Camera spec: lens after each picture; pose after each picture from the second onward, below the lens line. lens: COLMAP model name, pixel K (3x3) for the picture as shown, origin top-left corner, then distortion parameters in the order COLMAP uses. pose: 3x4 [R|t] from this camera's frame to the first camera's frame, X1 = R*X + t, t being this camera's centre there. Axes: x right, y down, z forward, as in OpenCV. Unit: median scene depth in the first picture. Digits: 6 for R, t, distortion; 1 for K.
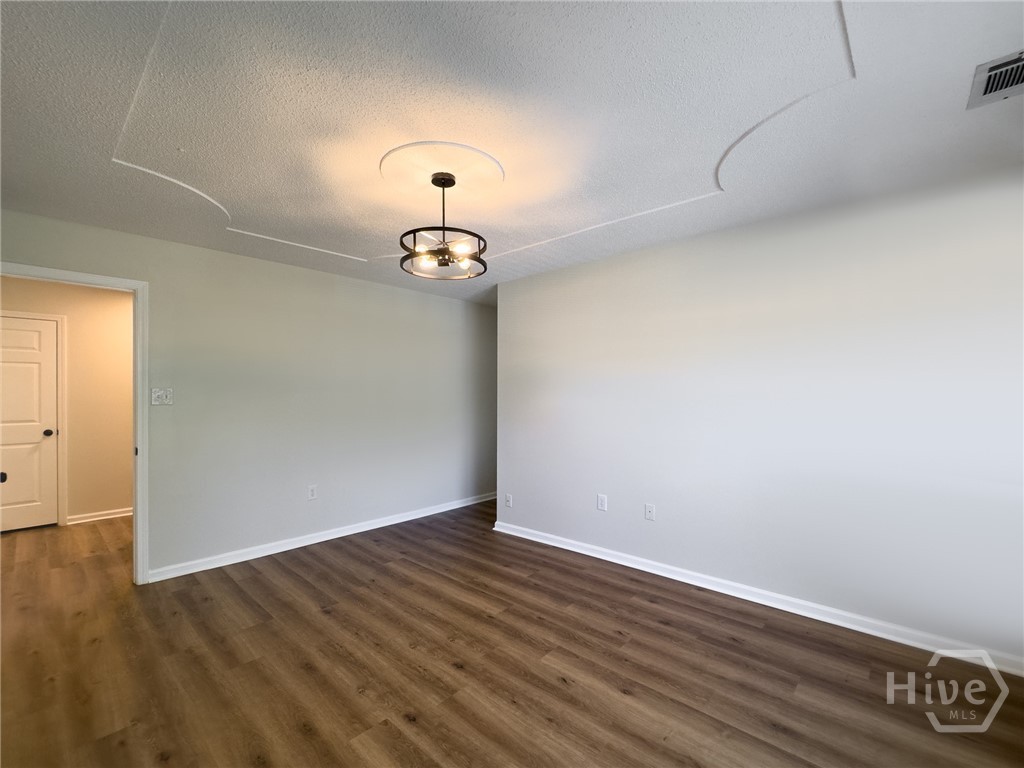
lens RADIAL K [[422.7, 0, 516.2], [0, 422.7, 392.9], [0, 0, 1]] dist [-0.014067, 0.000509]
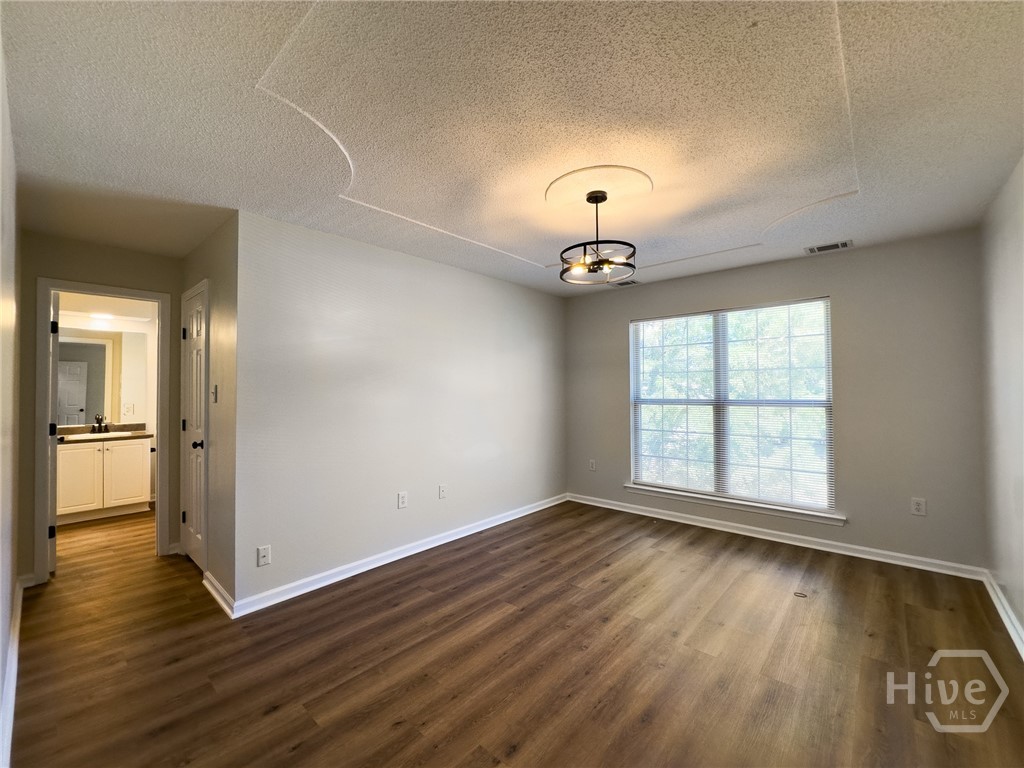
lens RADIAL K [[422.7, 0, 509.0], [0, 422.7, 385.6], [0, 0, 1]] dist [-0.014067, 0.000509]
pose [[0.019957, 0.013184, 0.999714, -1.014206], [0.003981, 0.999904, -0.013266, 0.009038], [-0.999793, 0.004244, 0.019902, 0.953298]]
